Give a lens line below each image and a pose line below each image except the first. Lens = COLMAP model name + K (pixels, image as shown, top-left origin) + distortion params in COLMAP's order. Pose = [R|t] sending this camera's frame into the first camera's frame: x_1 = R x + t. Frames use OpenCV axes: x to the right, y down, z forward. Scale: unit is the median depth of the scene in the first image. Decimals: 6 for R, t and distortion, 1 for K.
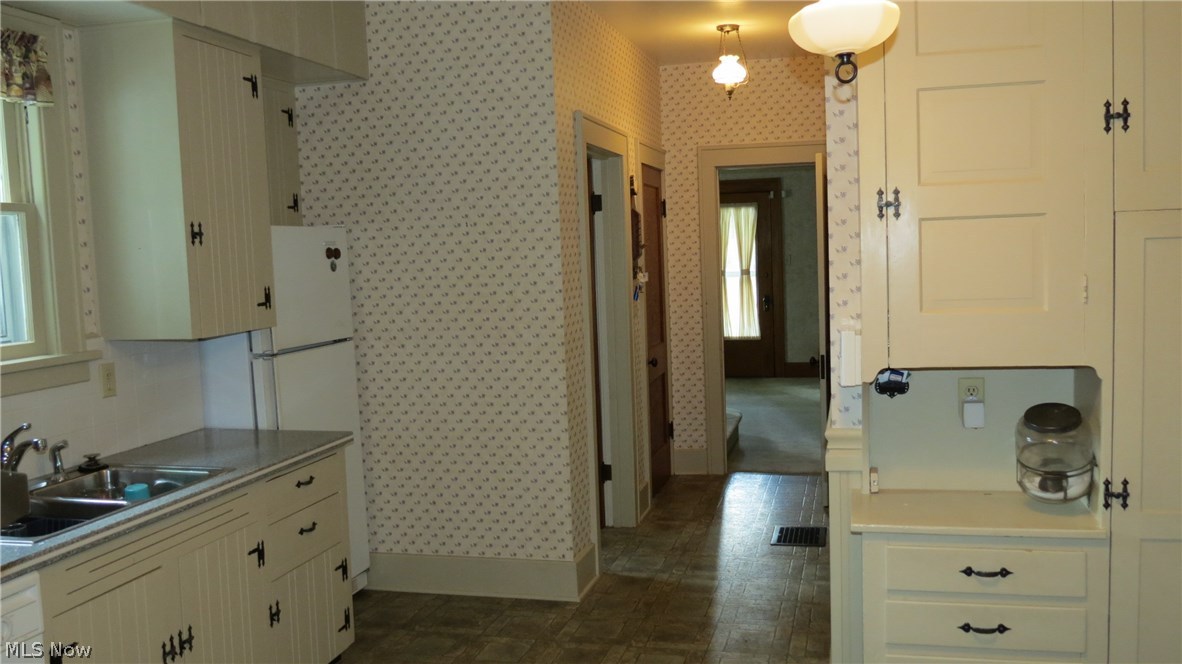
lens RADIAL K [[1042.9, 0, 591.0], [0, 1042.9, 332.0], [0, 0, 1]] dist [-0.003860, -0.005847]
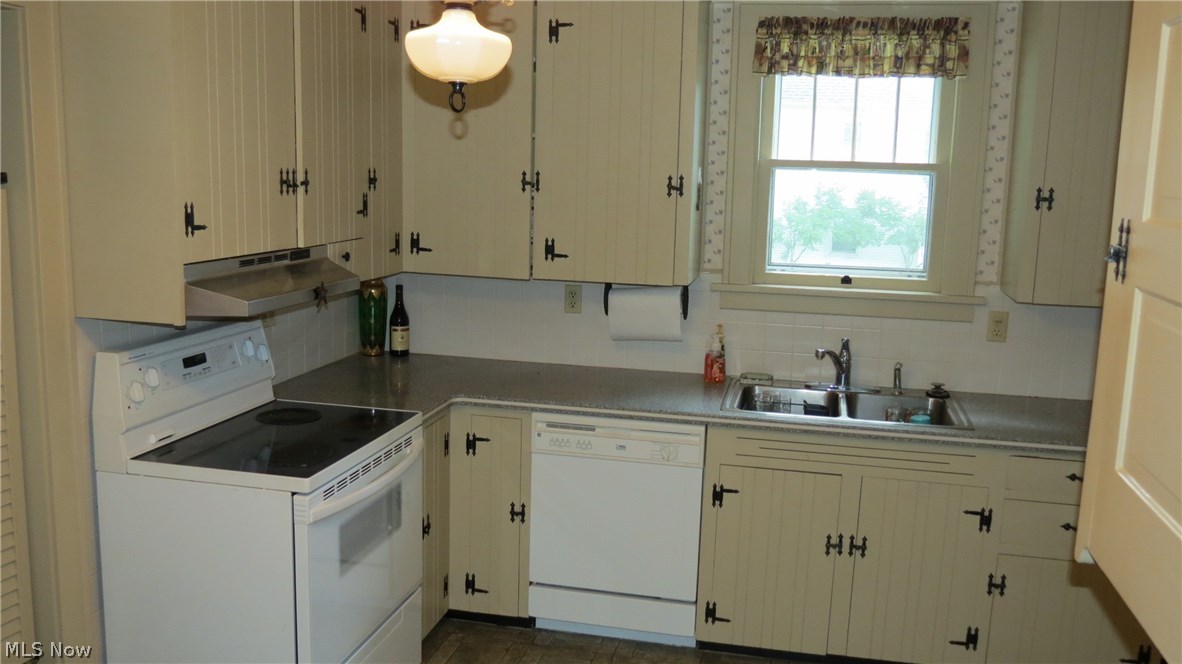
lens RADIAL K [[1042.9, 0, 591.0], [0, 1042.9, 332.0], [0, 0, 1]] dist [-0.003860, -0.005847]
pose [[0.021671, 0.198360, -0.979890, 0.646326], [-0.107284, 0.974922, 0.194982, -0.124580], [0.993992, 0.100901, 0.042408, 0.570243]]
